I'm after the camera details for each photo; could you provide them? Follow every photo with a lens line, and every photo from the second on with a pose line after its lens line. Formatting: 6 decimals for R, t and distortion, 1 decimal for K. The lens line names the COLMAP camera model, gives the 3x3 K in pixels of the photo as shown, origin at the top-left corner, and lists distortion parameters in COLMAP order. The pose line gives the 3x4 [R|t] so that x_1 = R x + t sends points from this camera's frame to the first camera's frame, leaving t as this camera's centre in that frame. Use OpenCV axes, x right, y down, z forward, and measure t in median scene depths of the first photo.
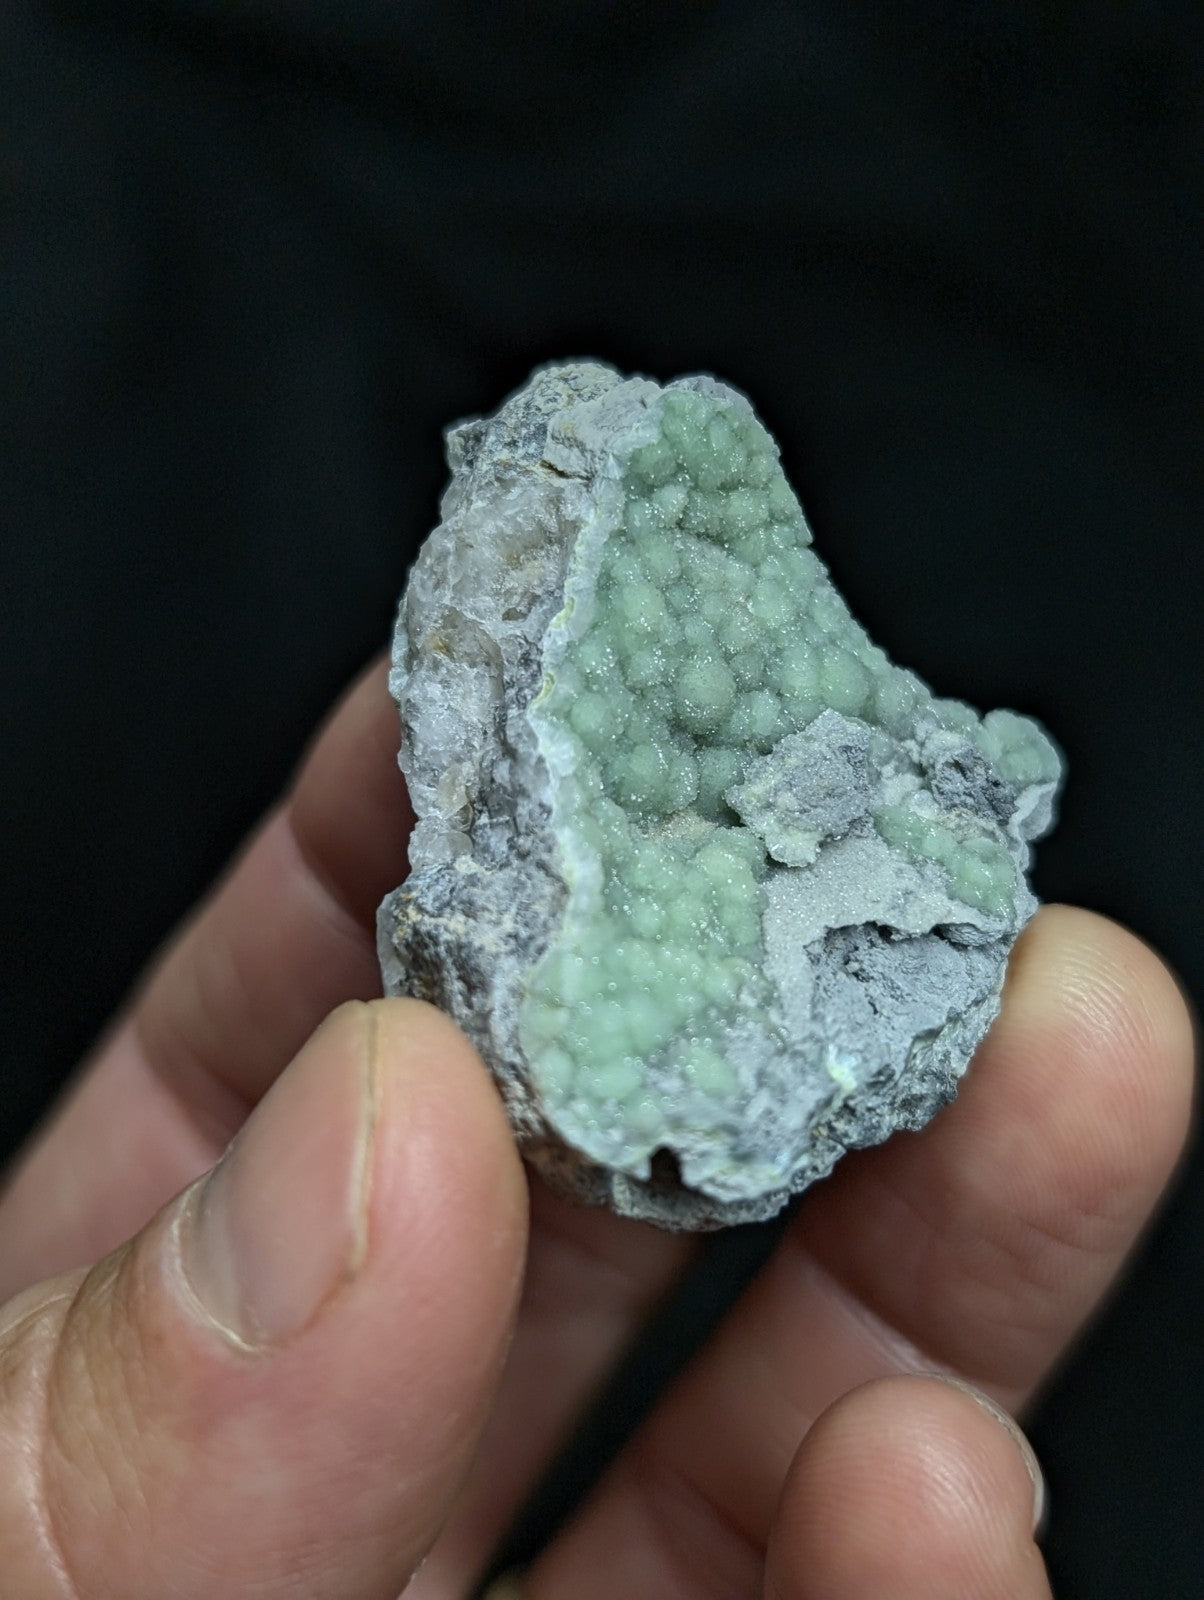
lens RADIAL K [[2156.9, 0, 639.3], [0, 2156.9, 759.6], [0, 0, 1]] dist [0.221664, -0.036966]
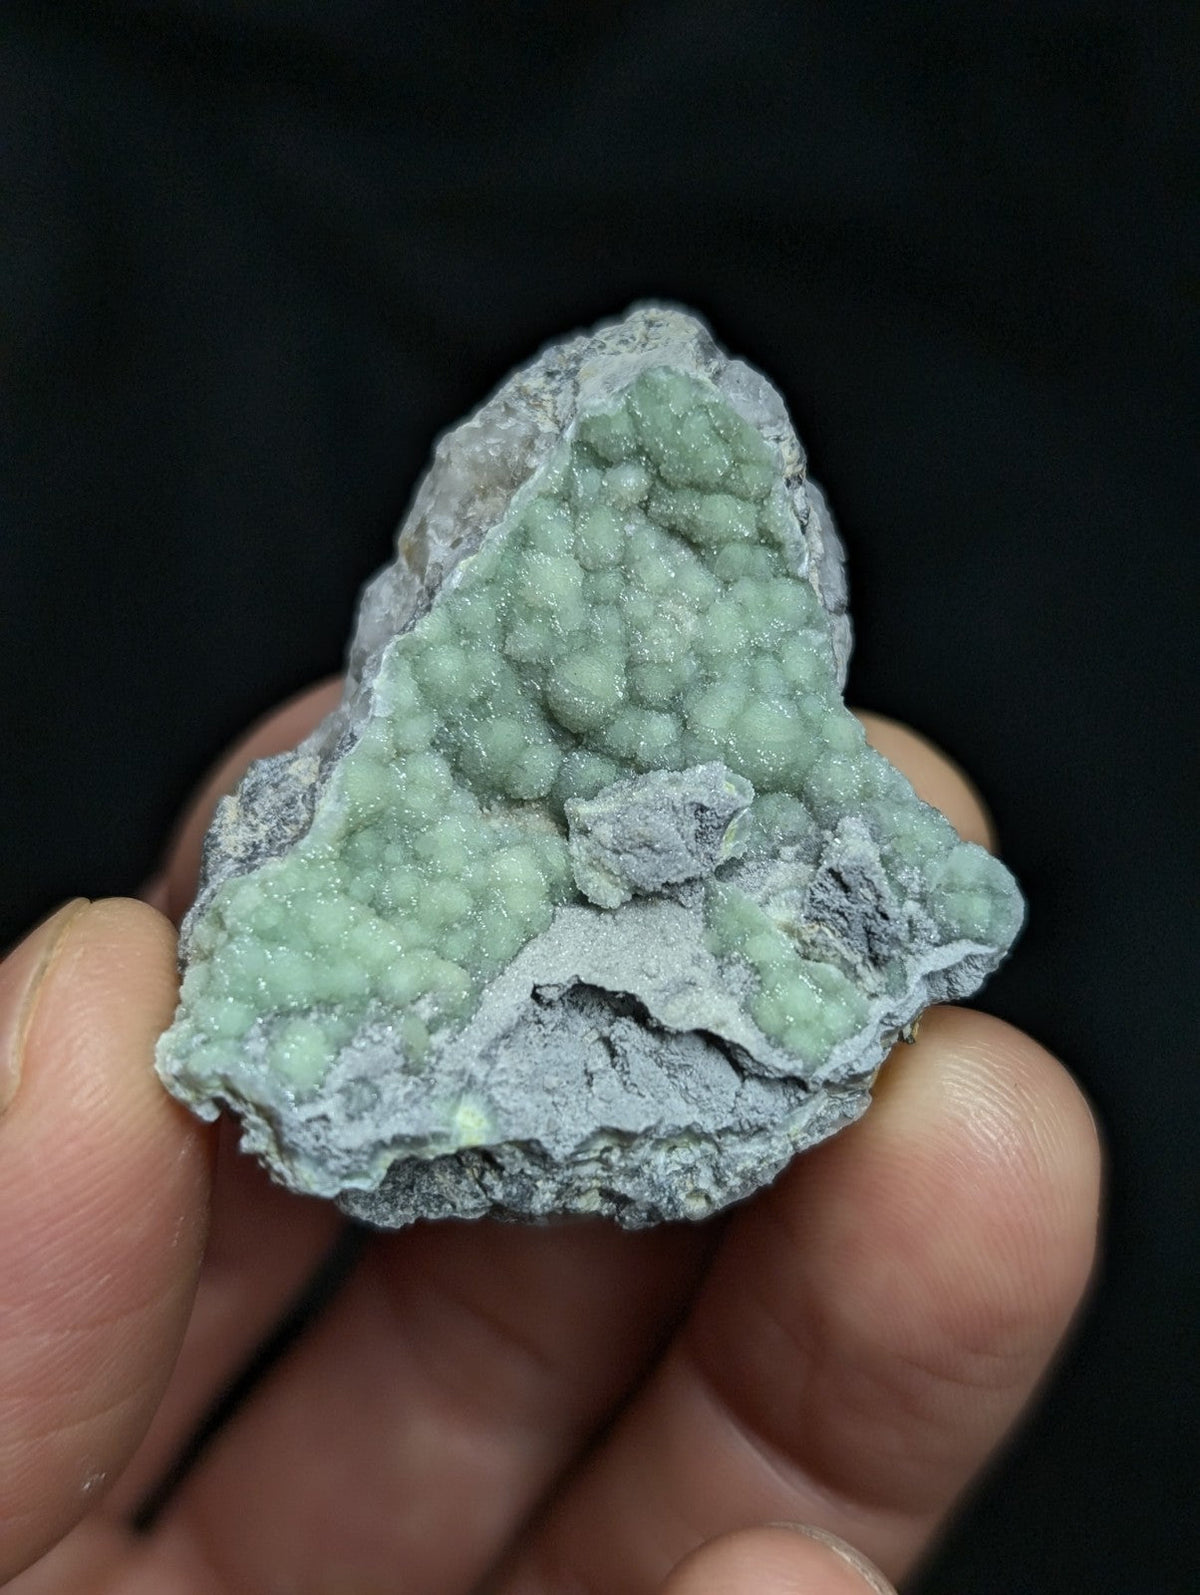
lens RADIAL K [[2150.2, 0, 637.1], [0, 2150.2, 757.3], [0, 0, 1]] dist [0.221664, -0.036966]
pose [[0.772620, 0.369601, -0.516191, 0.531927], [-0.324123, 0.928758, 0.179866, -0.177303], [0.545895, 0.028341, 0.837374, 0.247168]]
